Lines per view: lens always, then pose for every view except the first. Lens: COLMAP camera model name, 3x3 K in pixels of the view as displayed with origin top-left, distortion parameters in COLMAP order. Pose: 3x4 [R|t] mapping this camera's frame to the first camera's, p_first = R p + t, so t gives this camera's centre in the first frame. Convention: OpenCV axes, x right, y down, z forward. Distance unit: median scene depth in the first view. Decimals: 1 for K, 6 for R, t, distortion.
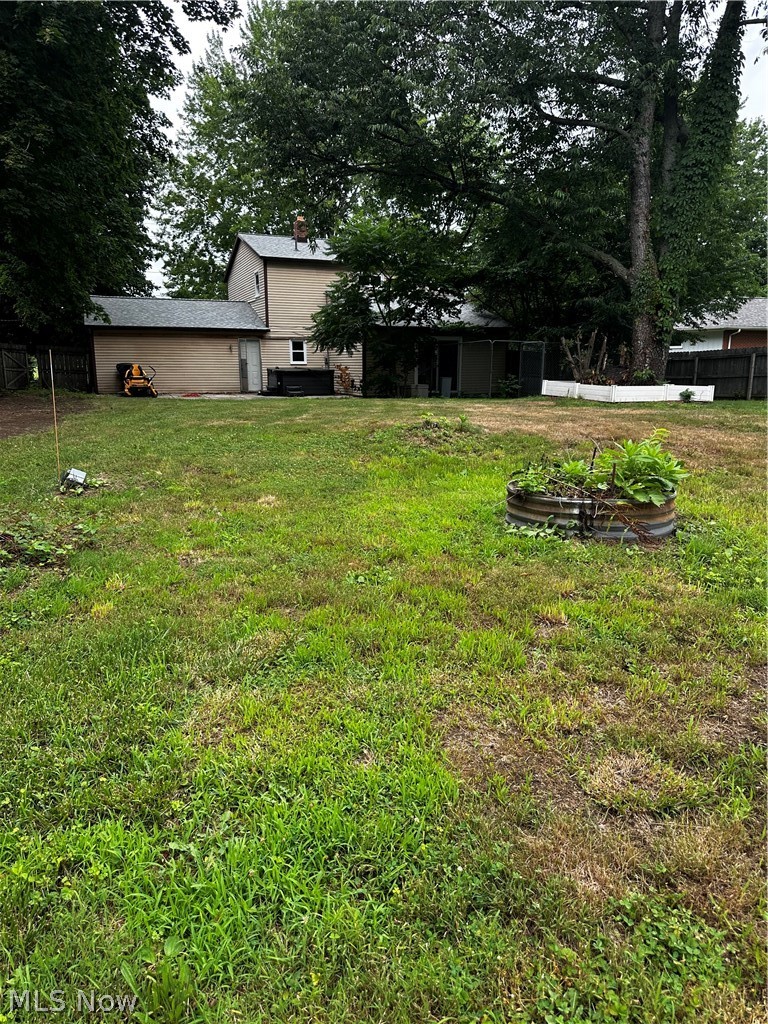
lens RADIAL K [[732.7, 0, 386.4], [0, 732.7, 532.0], [0, 0, 1]] dist [0.035086, -0.164101]
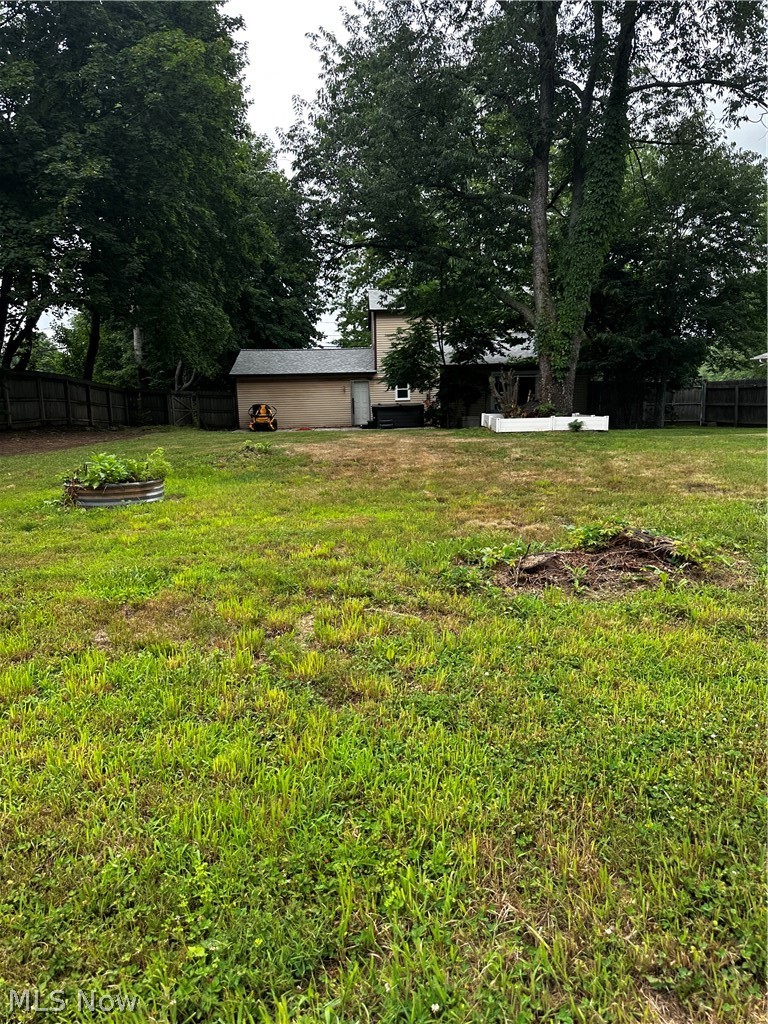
lens RADIAL K [[732.7, 0, 386.4], [0, 732.7, 532.0], [0, 0, 1]] dist [0.035086, -0.164101]
pose [[0.935916, 0.035162, -0.350463, 0.286833], [-0.048779, 0.998356, -0.030099, 0.012932], [0.348828, 0.045266, 0.936093, -0.076946]]
